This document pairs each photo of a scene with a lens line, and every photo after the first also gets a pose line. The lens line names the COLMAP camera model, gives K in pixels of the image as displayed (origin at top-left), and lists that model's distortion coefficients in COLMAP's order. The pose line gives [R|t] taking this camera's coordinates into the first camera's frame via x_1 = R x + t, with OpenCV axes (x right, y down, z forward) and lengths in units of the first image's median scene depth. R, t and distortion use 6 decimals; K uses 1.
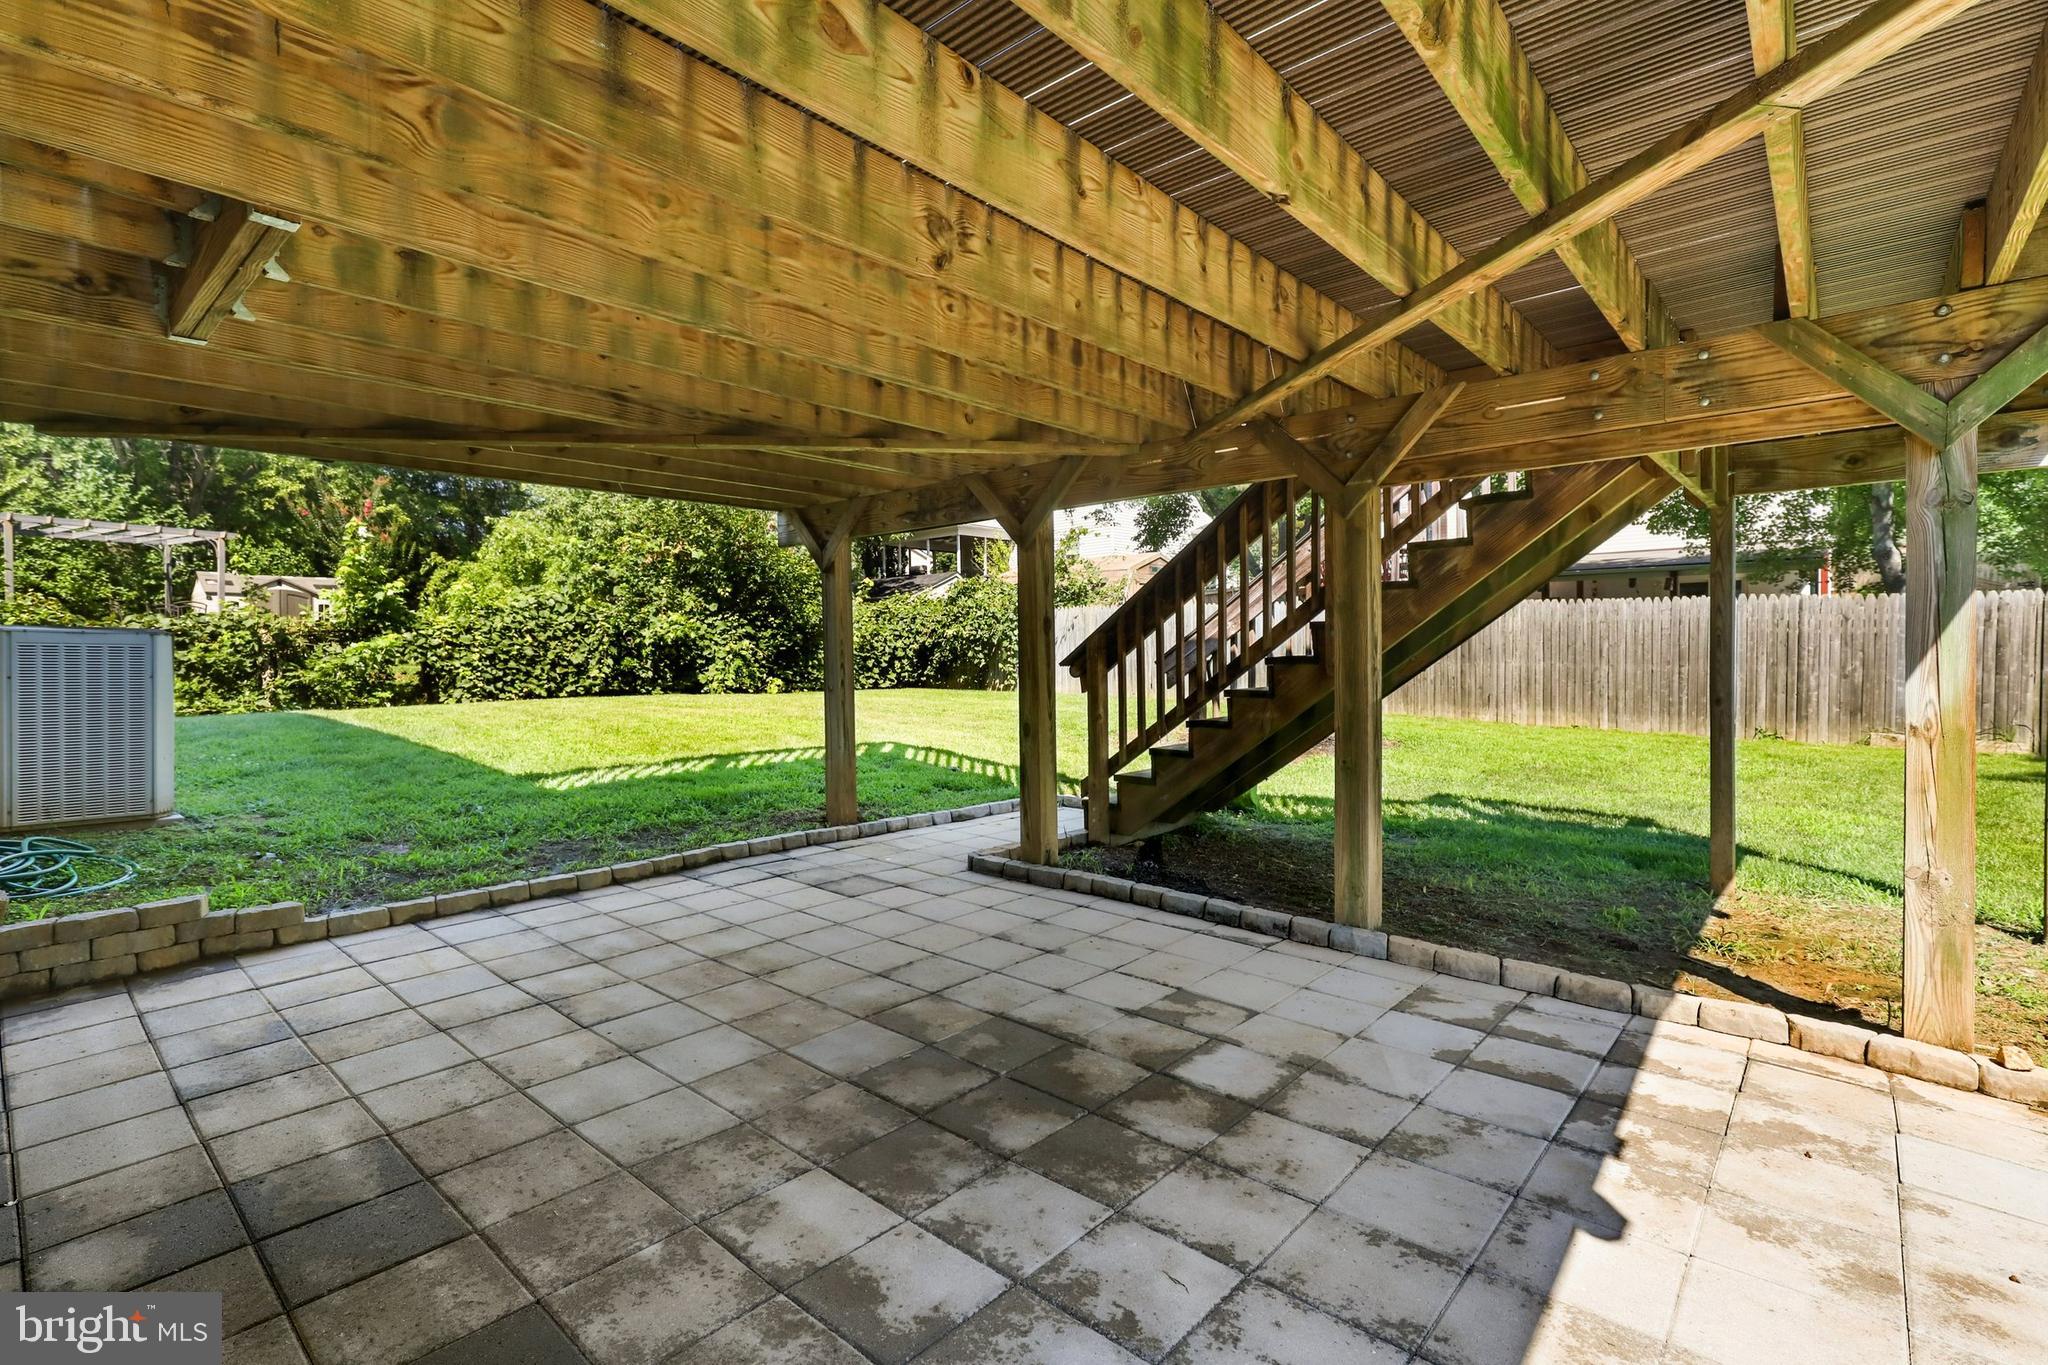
lens RADIAL K [[931.1, 0, 1029.2], [0, 931.1, 673.9], [0, 0, 1]] dist [-0.000219, 0.000568]
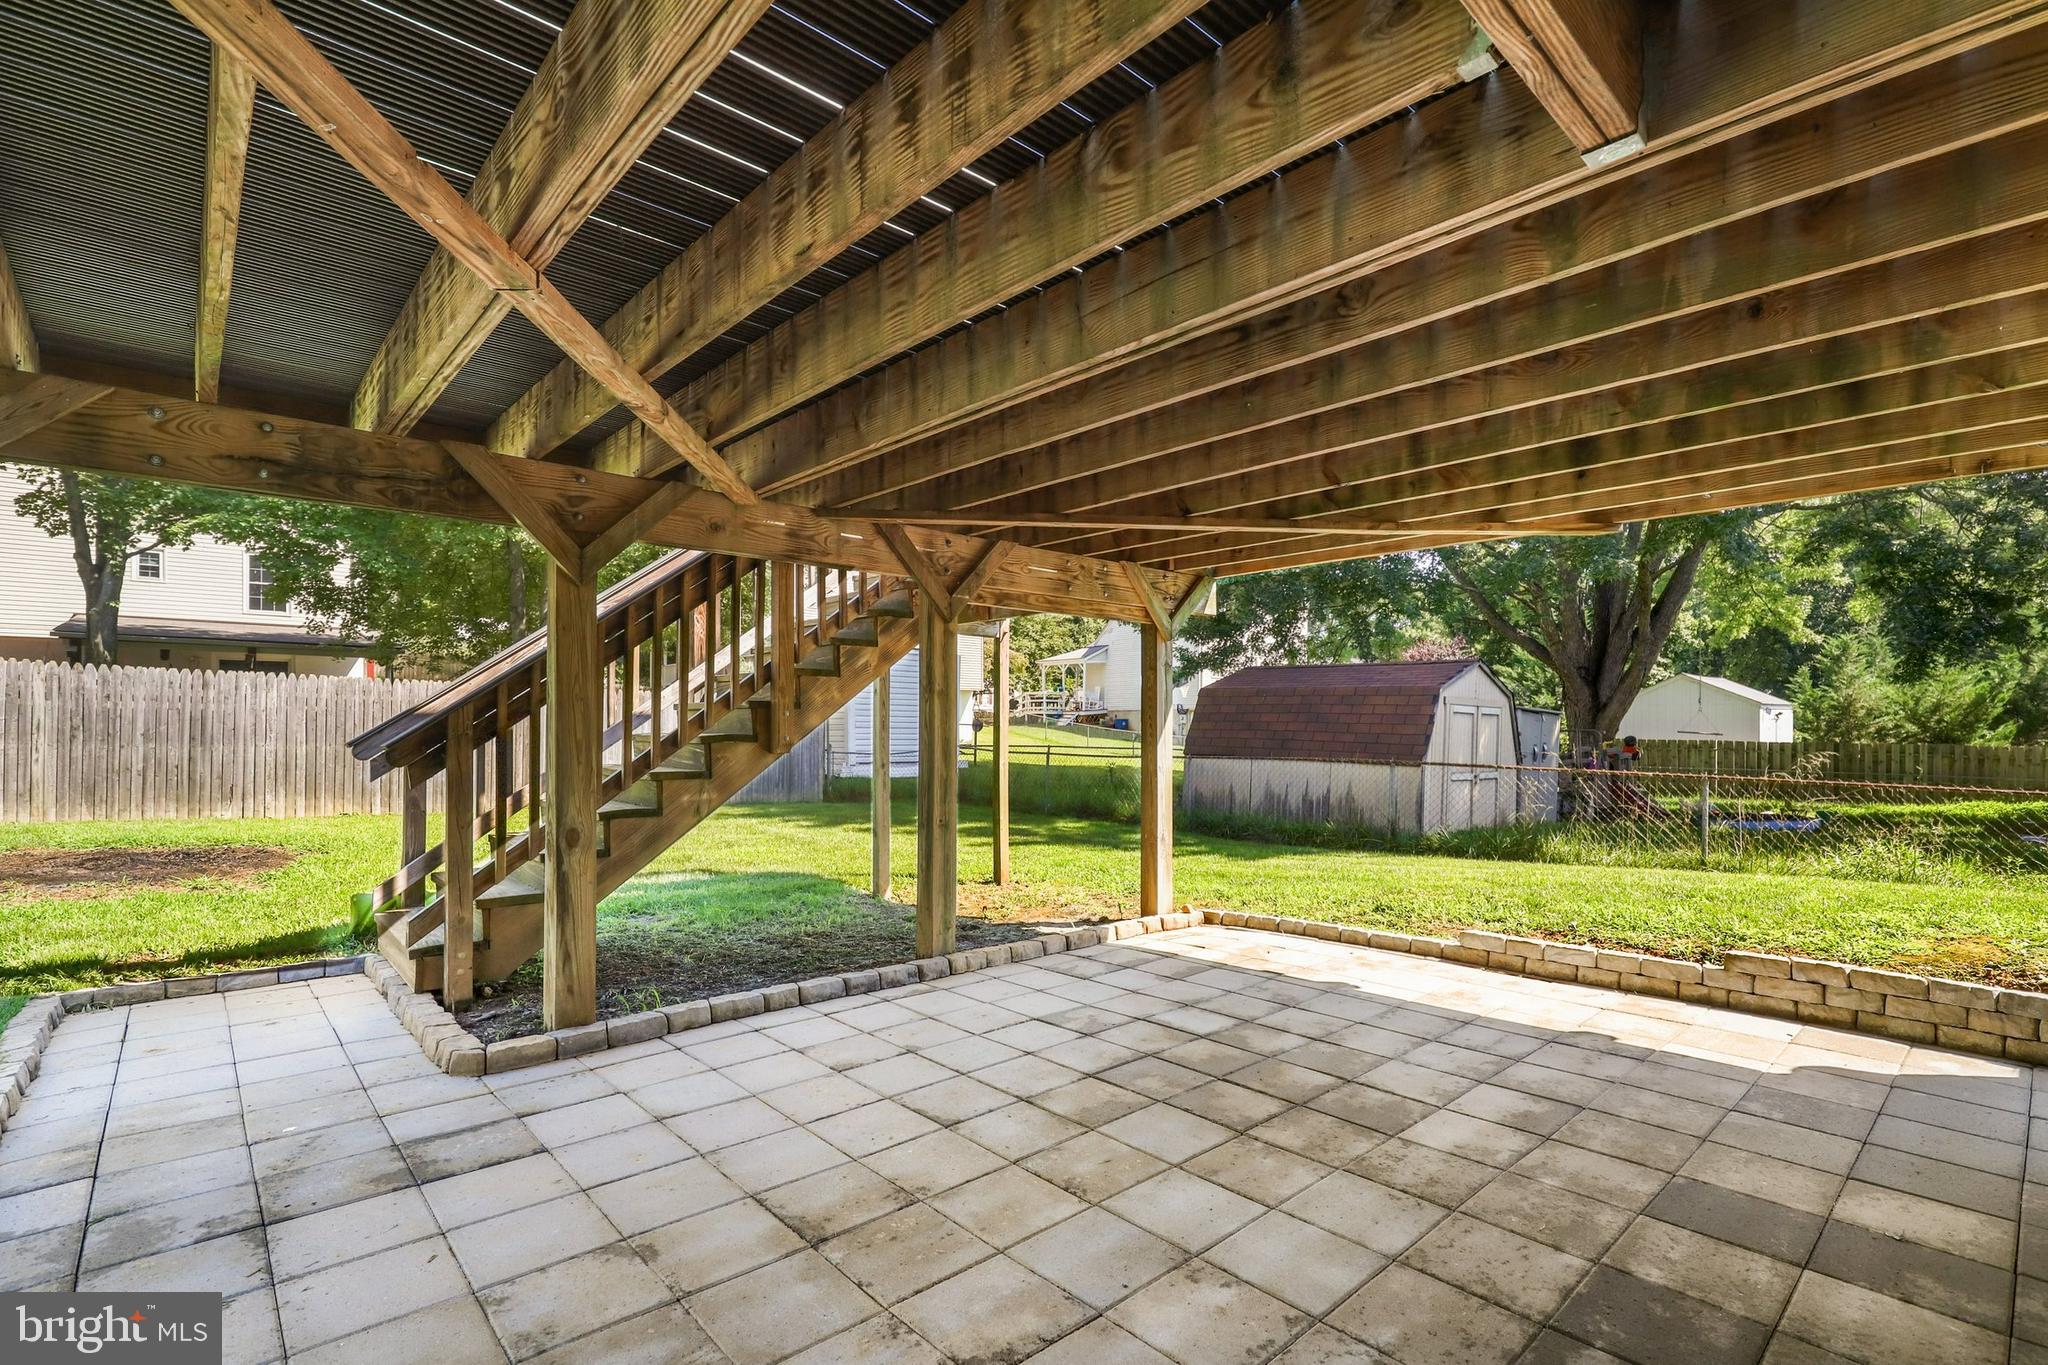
lens RADIAL K [[931.1, 0, 1027.8], [0, 931.1, 718.2], [0, 0, 1]] dist [-0.000219, 0.000568]
pose [[0.120958, 0.020230, 0.992451, -1.180587], [0.022330, 0.999484, -0.023095, -0.011390], [-0.992406, 0.024955, 0.120444, 1.015915]]
